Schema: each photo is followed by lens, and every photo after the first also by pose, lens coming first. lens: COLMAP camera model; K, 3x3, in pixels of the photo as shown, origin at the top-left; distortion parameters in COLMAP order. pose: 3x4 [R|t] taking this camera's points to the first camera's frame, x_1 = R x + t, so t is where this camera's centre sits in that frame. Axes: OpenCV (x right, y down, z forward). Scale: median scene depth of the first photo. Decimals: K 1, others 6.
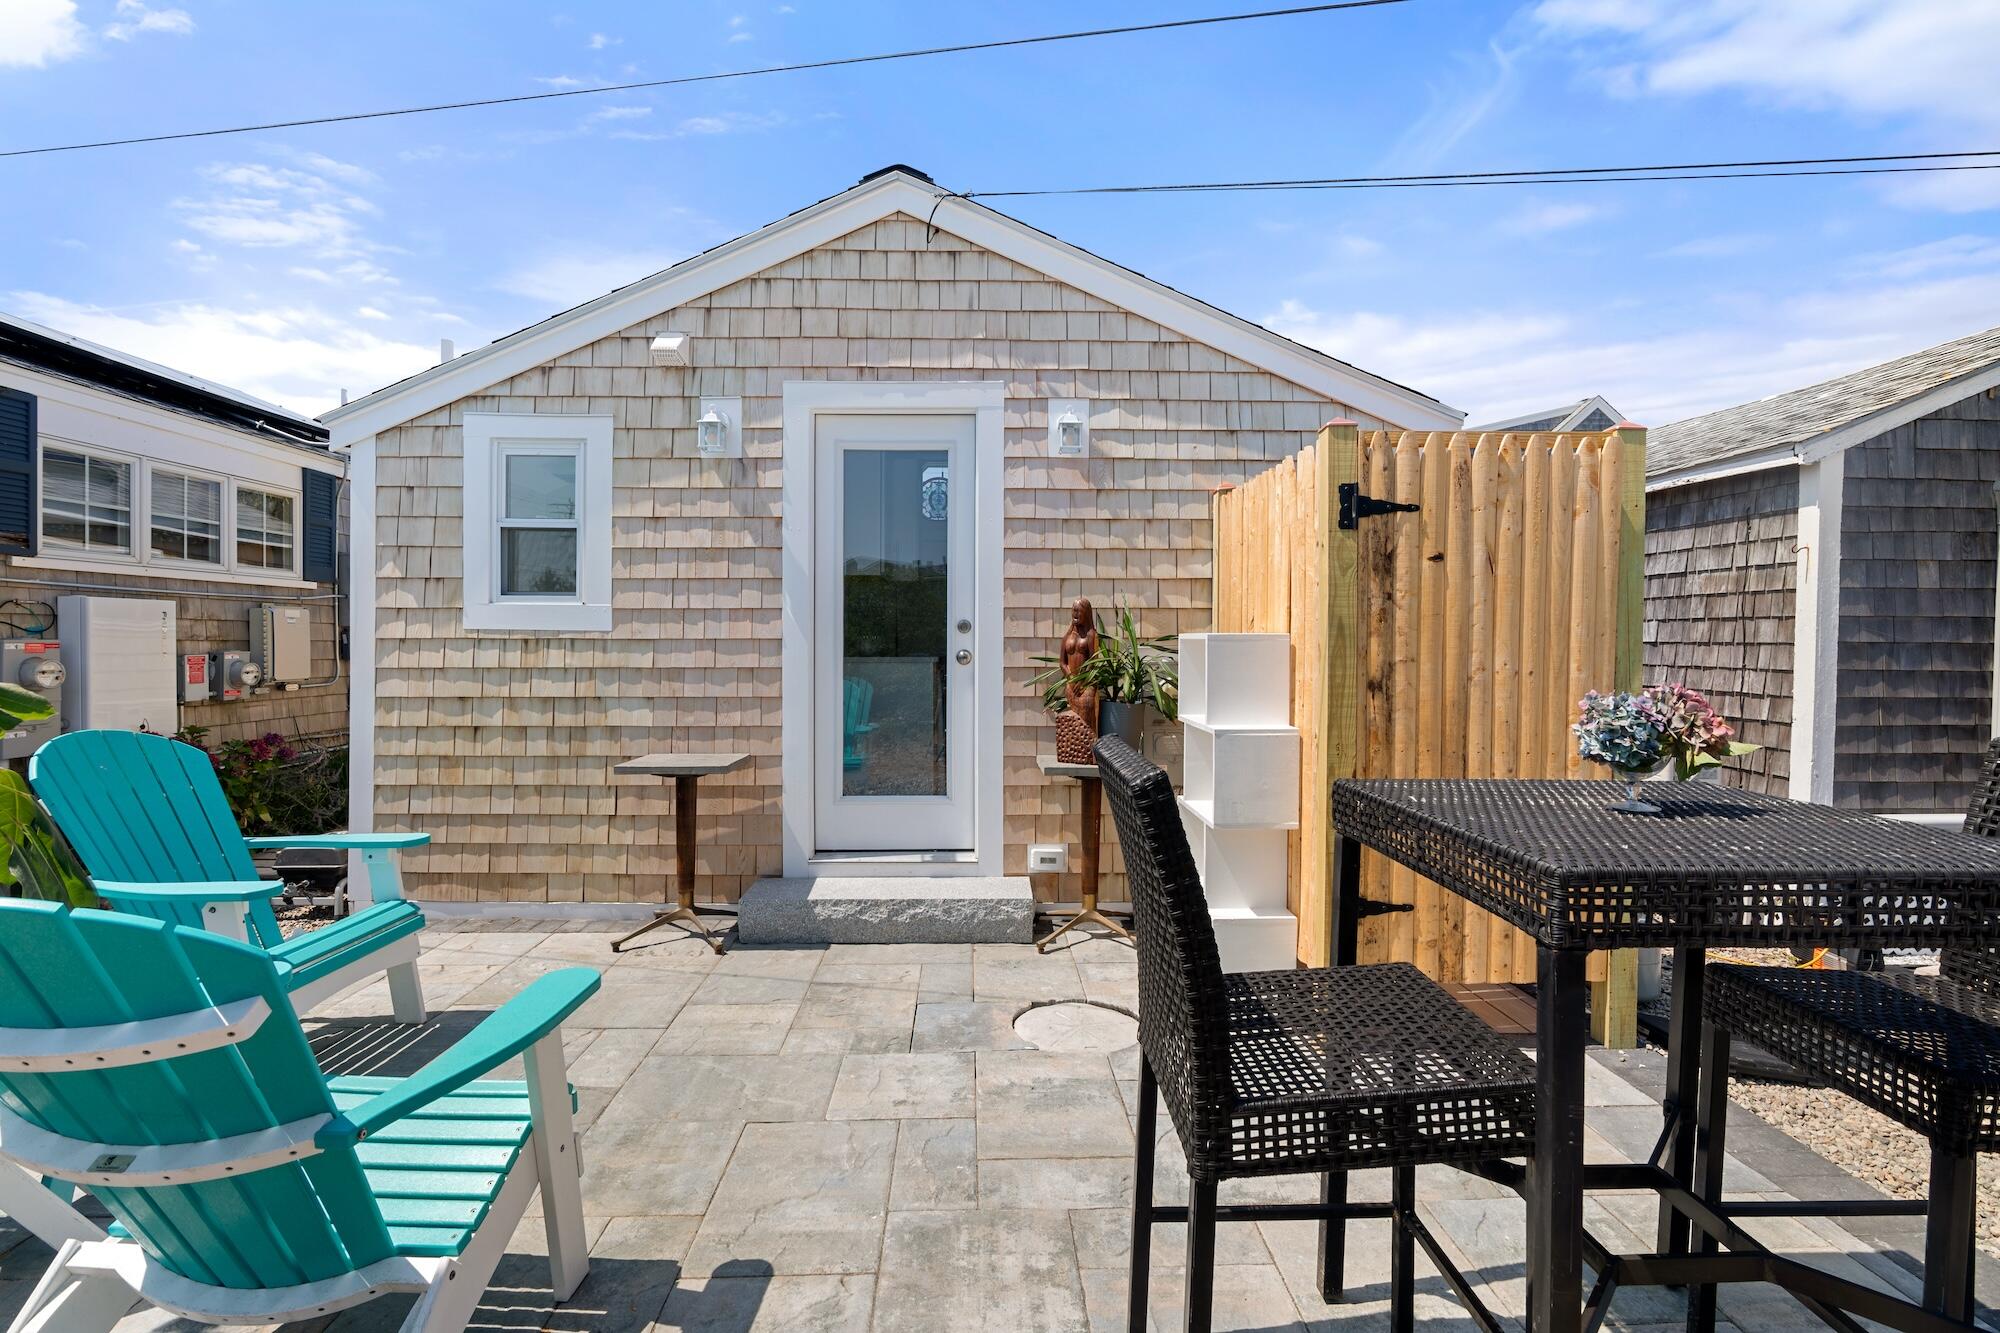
lens RADIAL K [[923.0, 0, 1003.8], [0, 923.0, 655.1], [0, 0, 1]] dist [-0.021528, 0.001814]
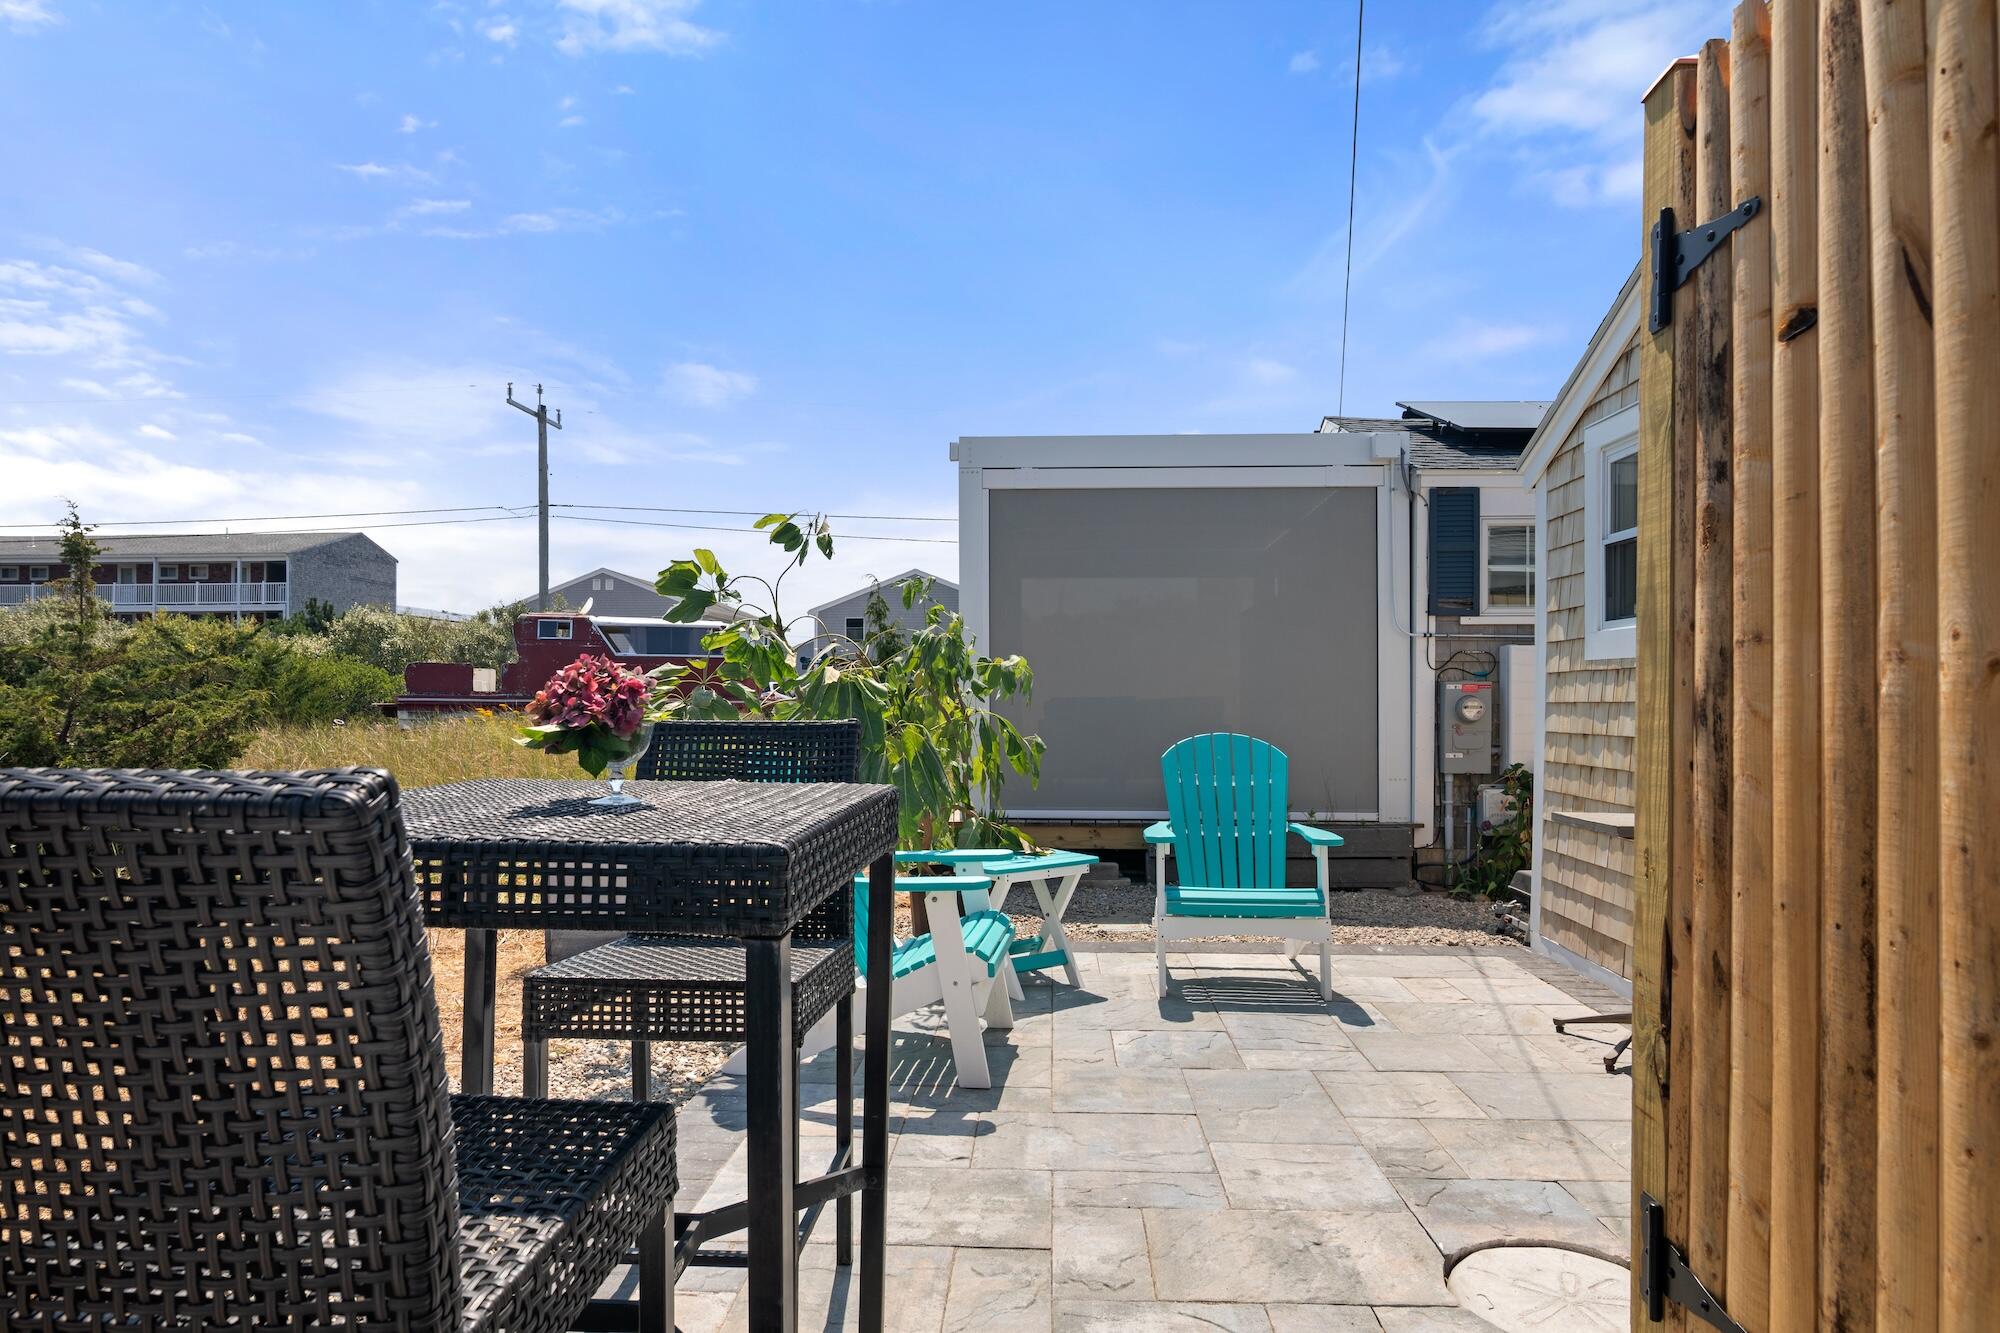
lens RADIAL K [[1150.2, 0, 1006.7], [0, 1150.2, 697.9], [0, 0, 1]] dist [-0.004434, -0.000201]
pose [[-0.075548, -0.005157, -0.997129, 0.611150], [-0.015705, 0.999869, -0.003982, 0.023186], [0.997018, 0.015359, -0.075619, 0.505662]]
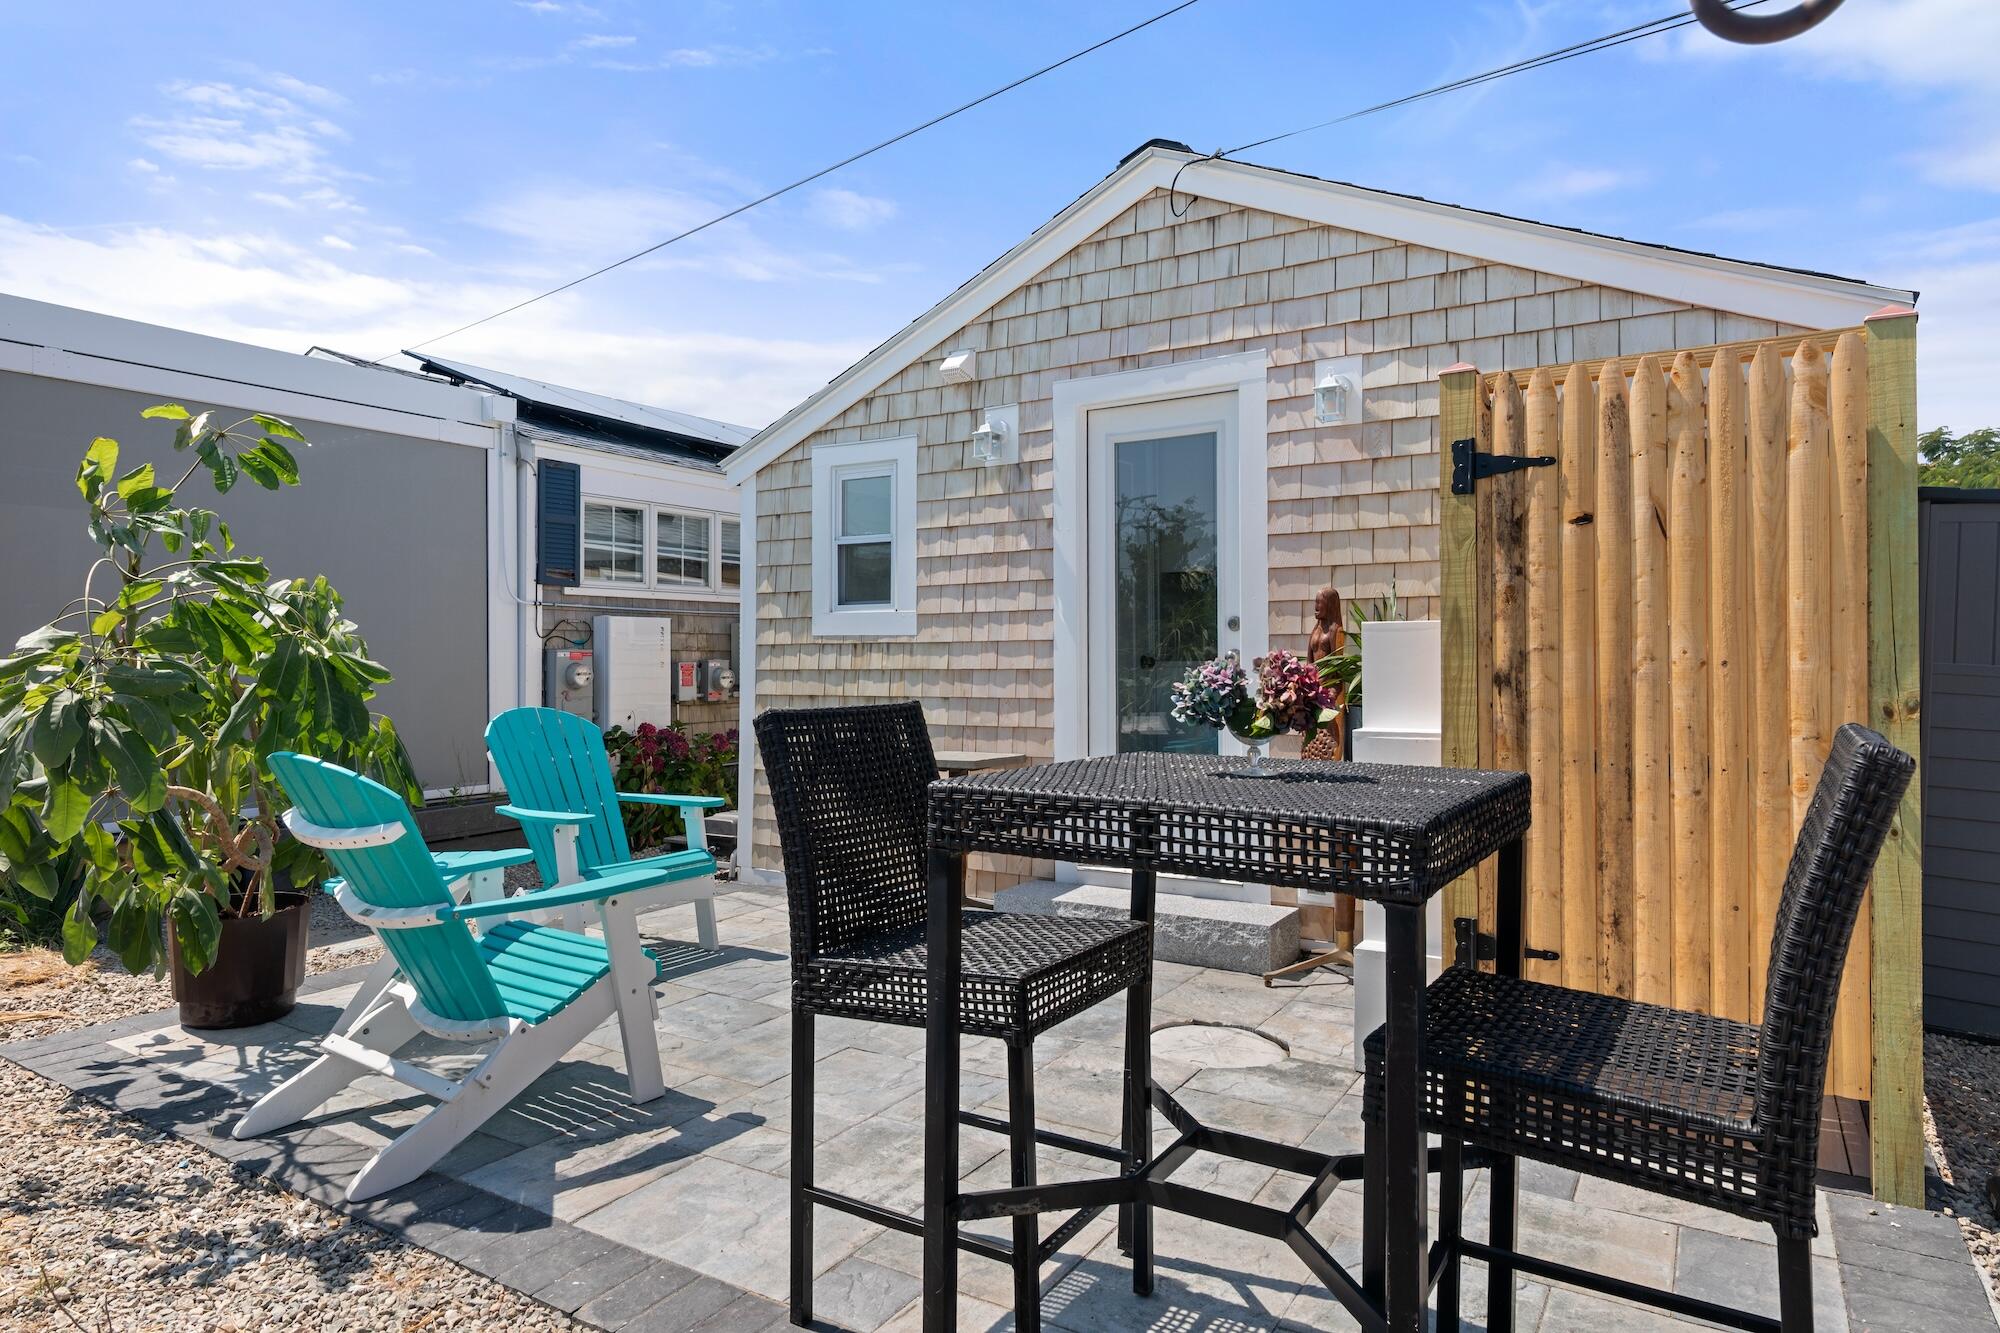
lens RADIAL K [[1170.7, 0, 1002.2], [0, 1170.7, 647.3], [0, 0, 1]] dist [-0.010513, 0.000464]
pose [[0.833676, -0.012230, -0.552119, 0.412412], [-0.000824, 0.999726, -0.023389, 0.019790], [0.552253, 0.019953, 0.833437, -0.084878]]
